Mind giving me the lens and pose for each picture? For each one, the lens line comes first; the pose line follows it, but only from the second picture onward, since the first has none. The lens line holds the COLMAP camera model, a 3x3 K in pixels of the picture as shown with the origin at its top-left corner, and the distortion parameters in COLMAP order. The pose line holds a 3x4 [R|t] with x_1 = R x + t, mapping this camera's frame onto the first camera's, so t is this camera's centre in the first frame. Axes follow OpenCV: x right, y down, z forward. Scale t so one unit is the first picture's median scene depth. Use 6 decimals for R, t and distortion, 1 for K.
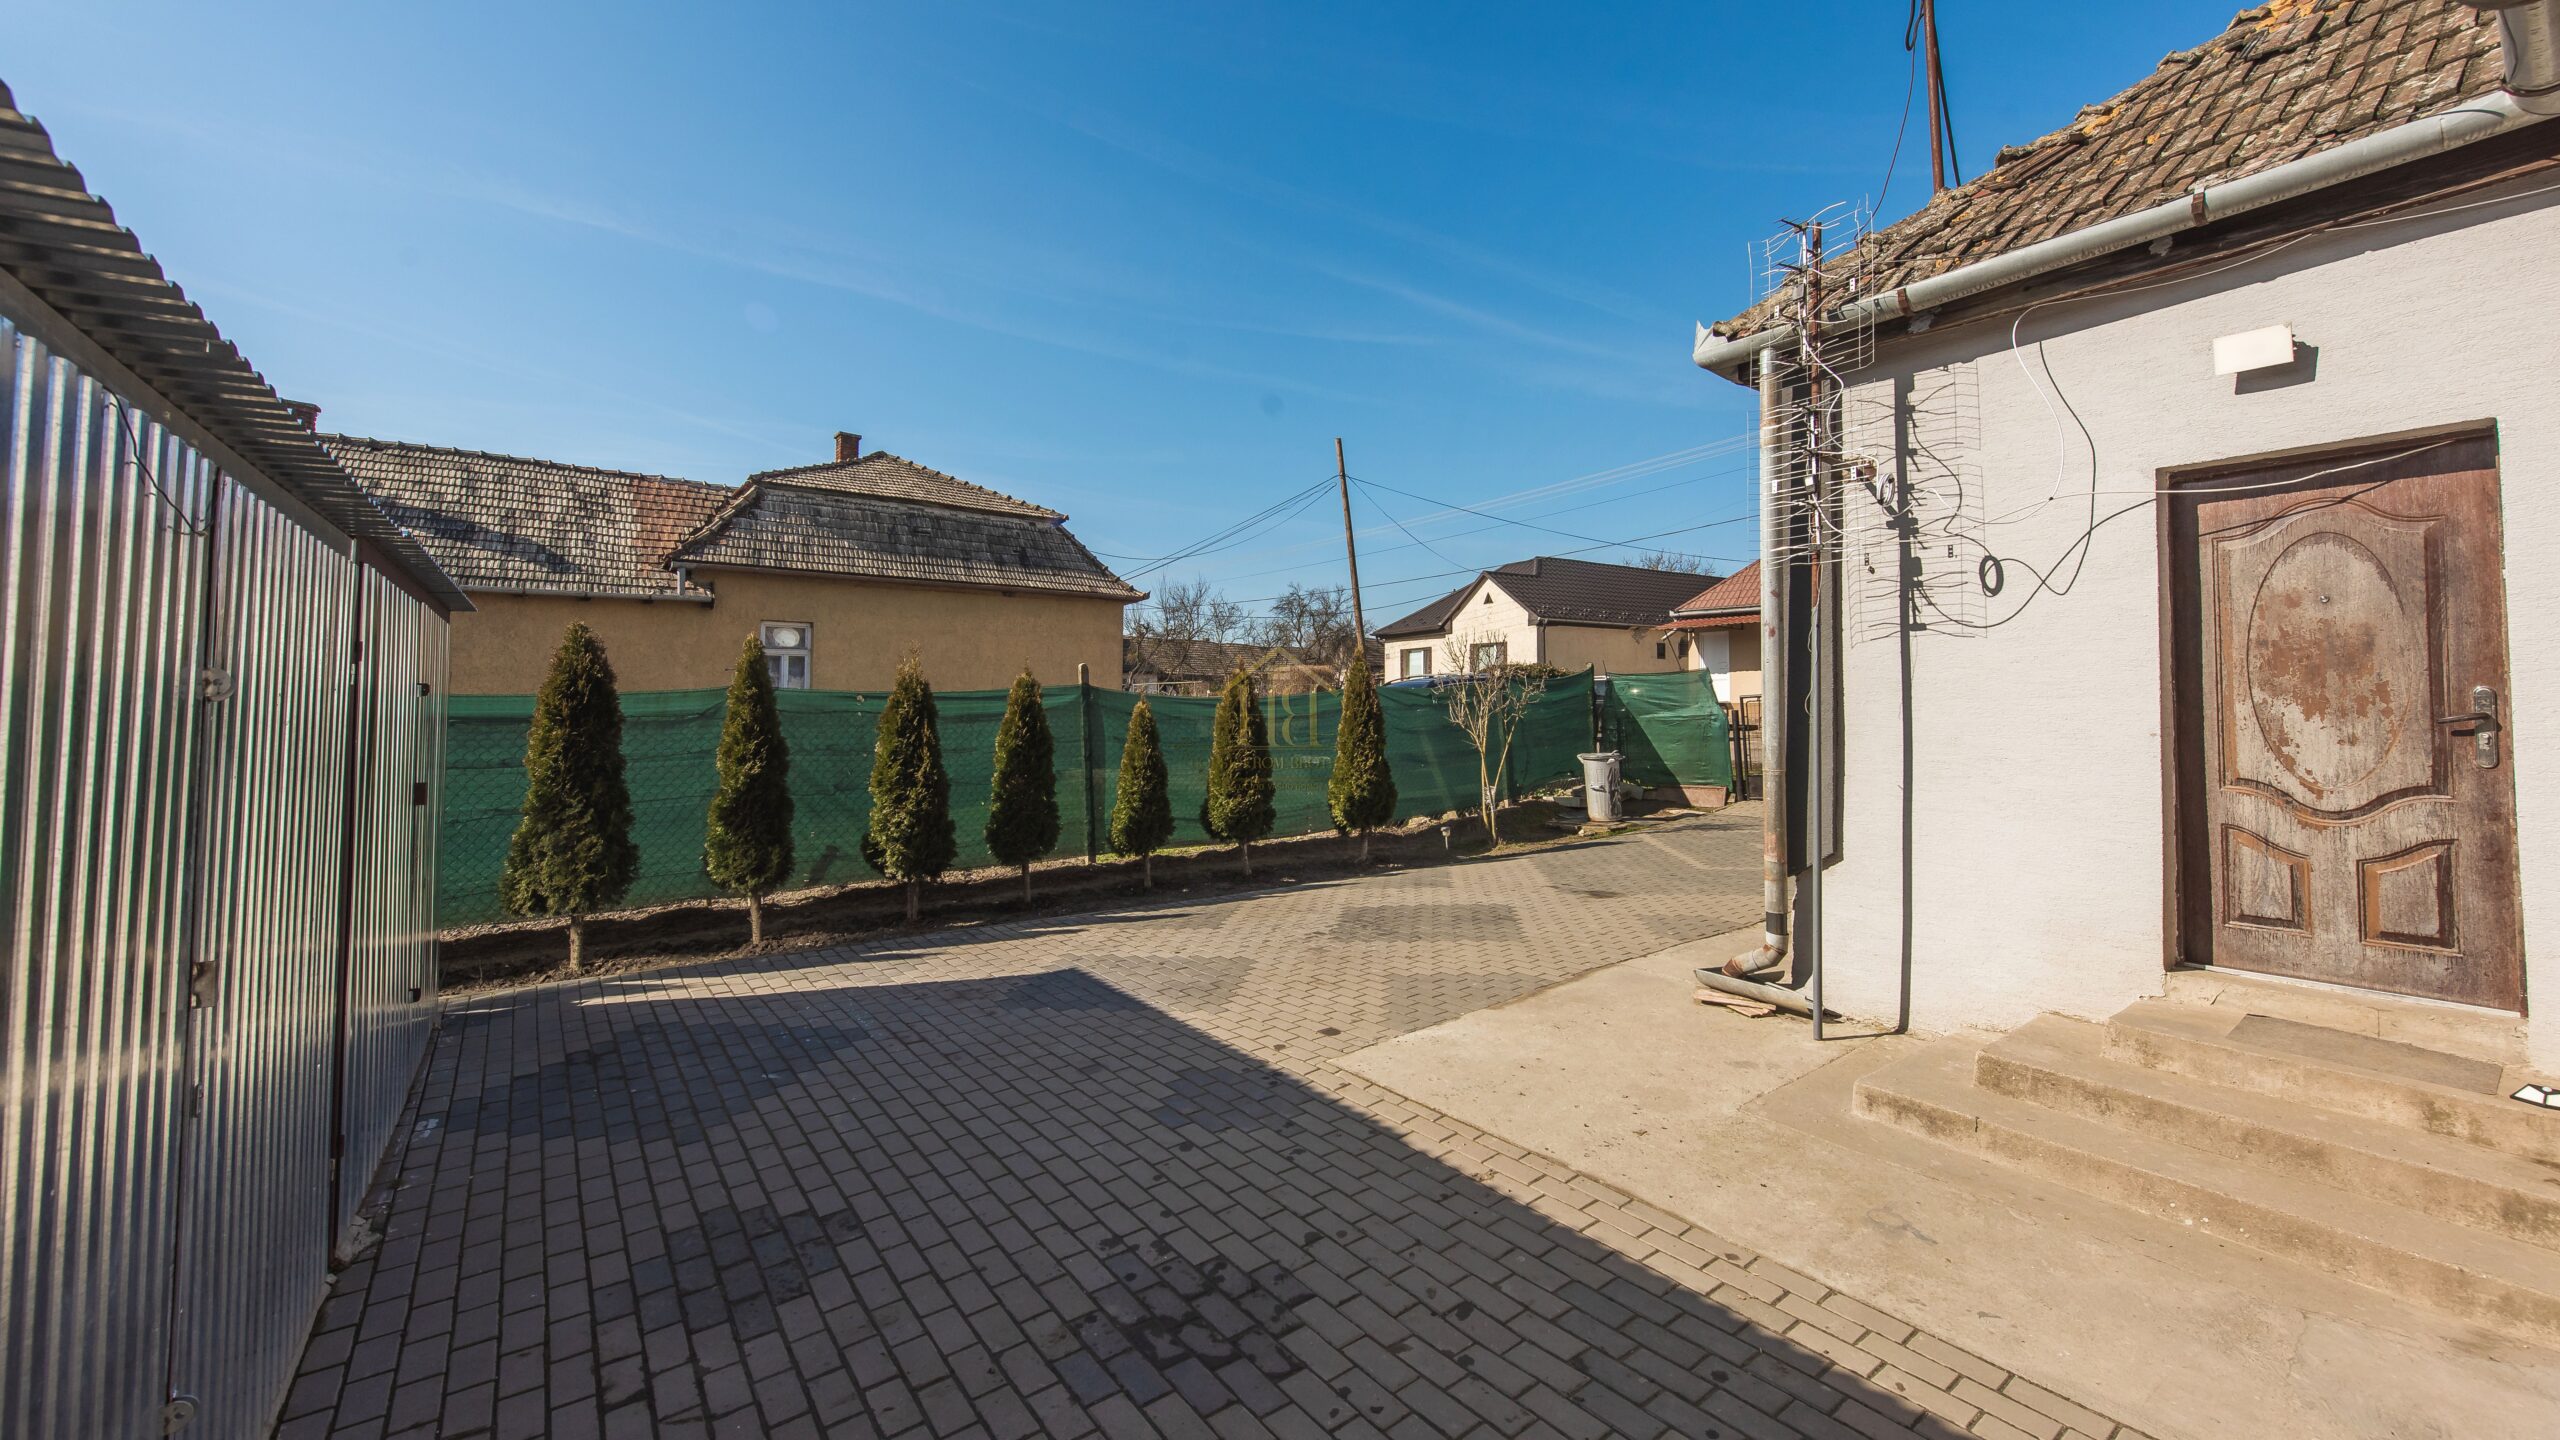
lens RADIAL K [[1010.7, 0, 1283.4], [0, 1010.7, 716.3], [0, 0, 1]] dist [0.021601, -0.000002]
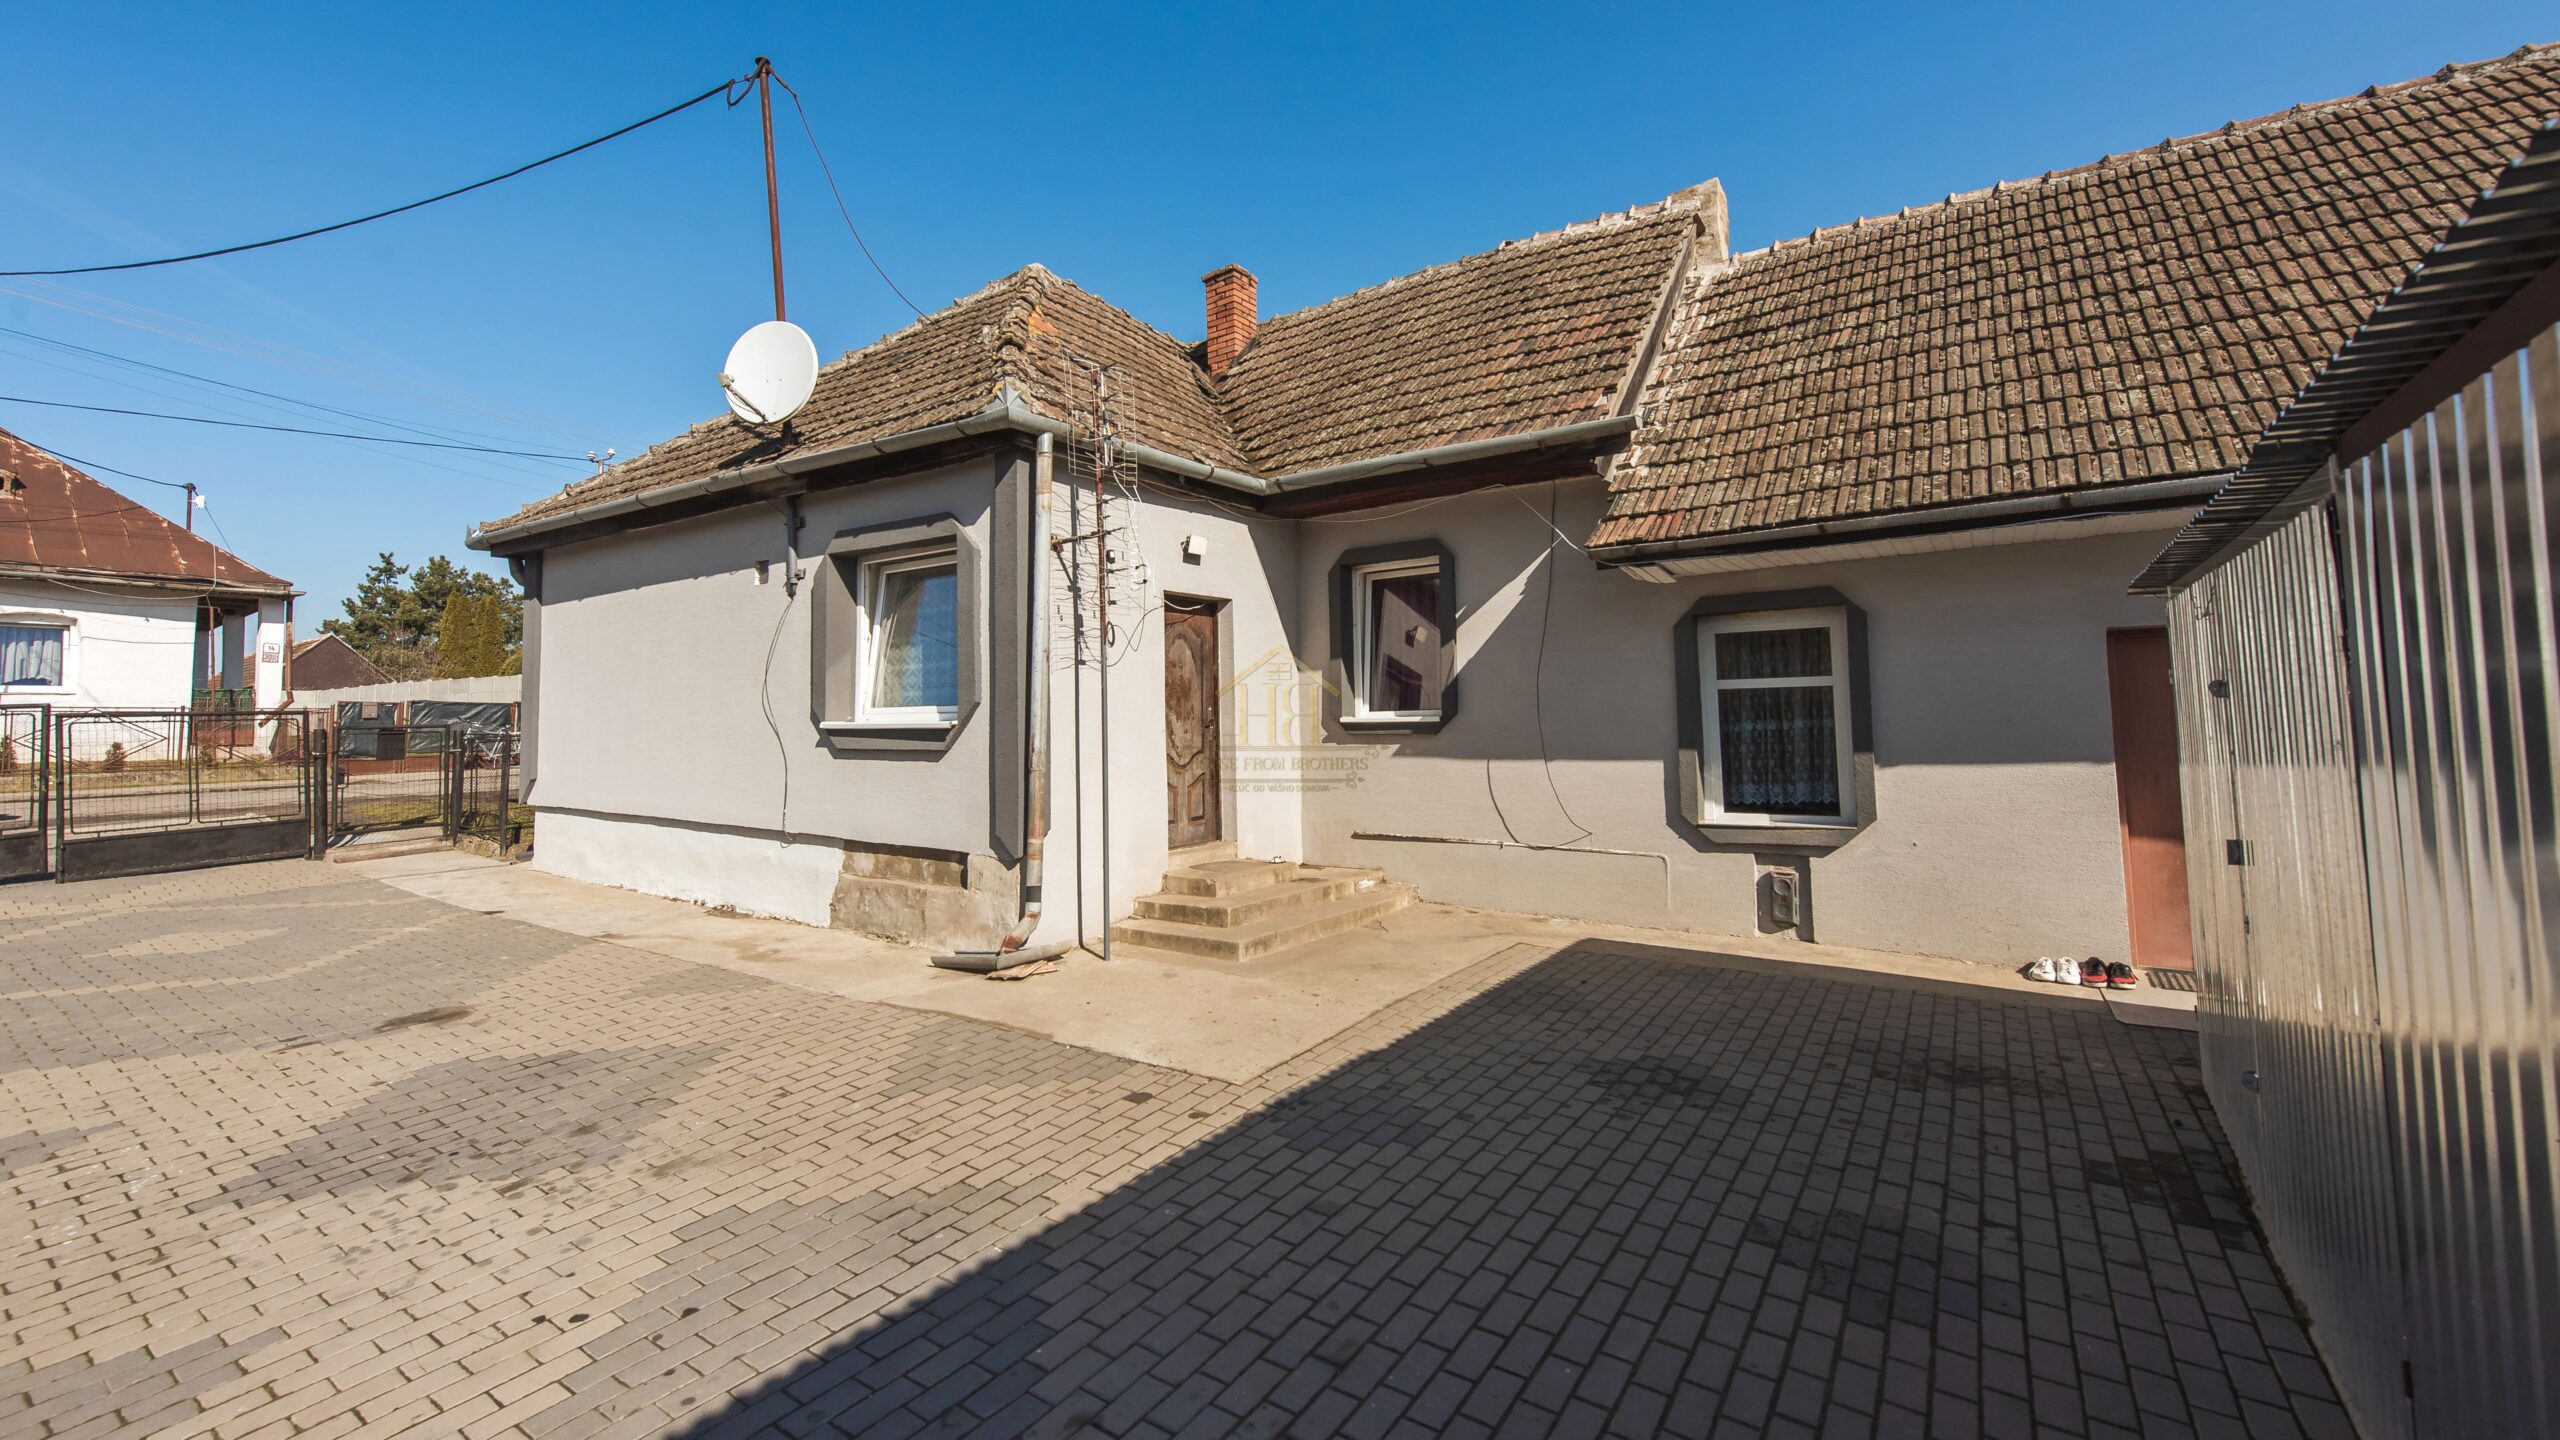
lens RADIAL K [[1010.7, 0, 1283.4], [0, 1010.7, 716.3], [0, 0, 1]] dist [0.021601, -0.000002]
pose [[-0.323797, 0.002551, 0.946123, -1.052181], [0.024451, 0.999685, 0.005673, -0.015779], [-0.945810, 0.024970, -0.323758, 1.508969]]
